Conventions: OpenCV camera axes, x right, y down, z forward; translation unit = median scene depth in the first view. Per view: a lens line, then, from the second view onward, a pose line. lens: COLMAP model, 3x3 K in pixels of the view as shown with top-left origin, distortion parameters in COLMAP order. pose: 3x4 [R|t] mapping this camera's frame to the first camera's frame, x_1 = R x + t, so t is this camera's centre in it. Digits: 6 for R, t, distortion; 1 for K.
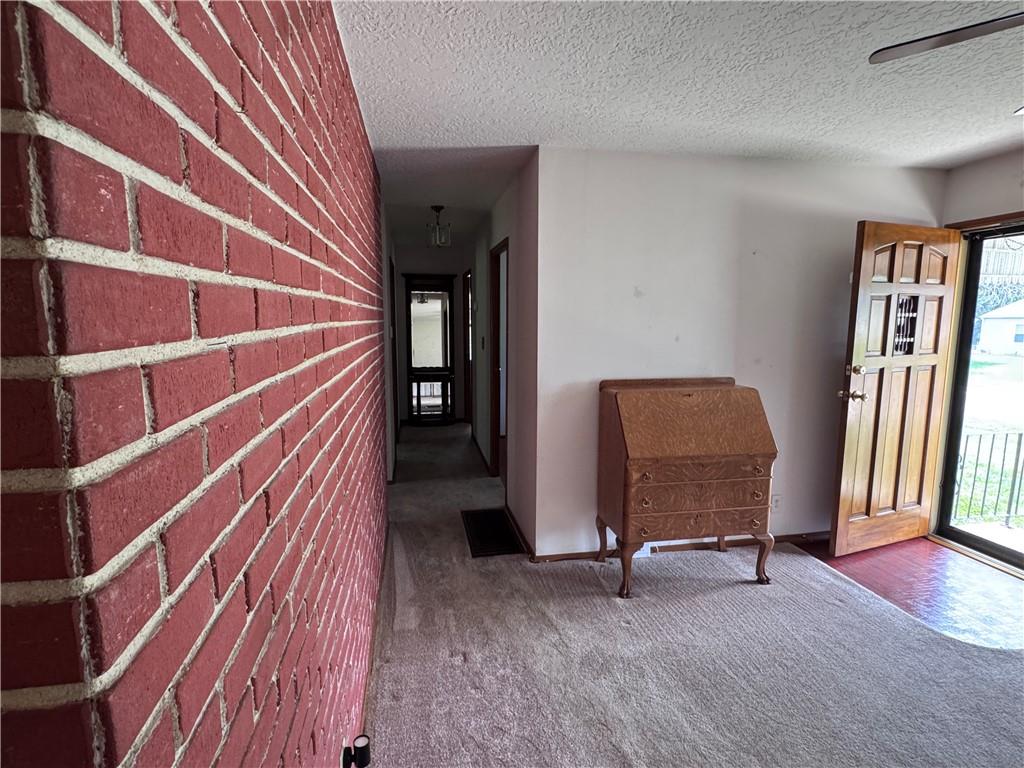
lens RADIAL K [[519.6, 0, 507.0], [0, 519.6, 383.2], [0, 0, 1]] dist [0.003183, -0.002274]
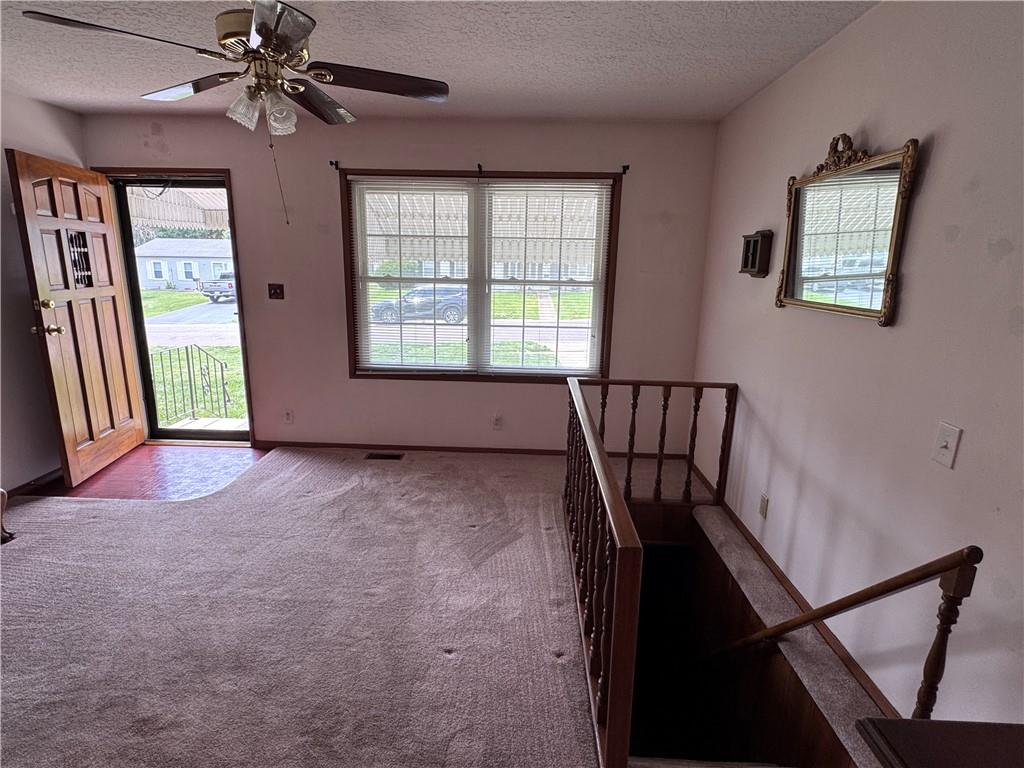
lens RADIAL K [[519.6, 0, 511.3], [0, 519.6, 384.2], [0, 0, 1]] dist [0.003183, -0.002274]
pose [[0.204936, -0.217846, 0.954224, -0.134099], [0.104609, 0.974208, 0.199941, 0.017826], [-0.973169, 0.058845, 0.222439, -0.091253]]
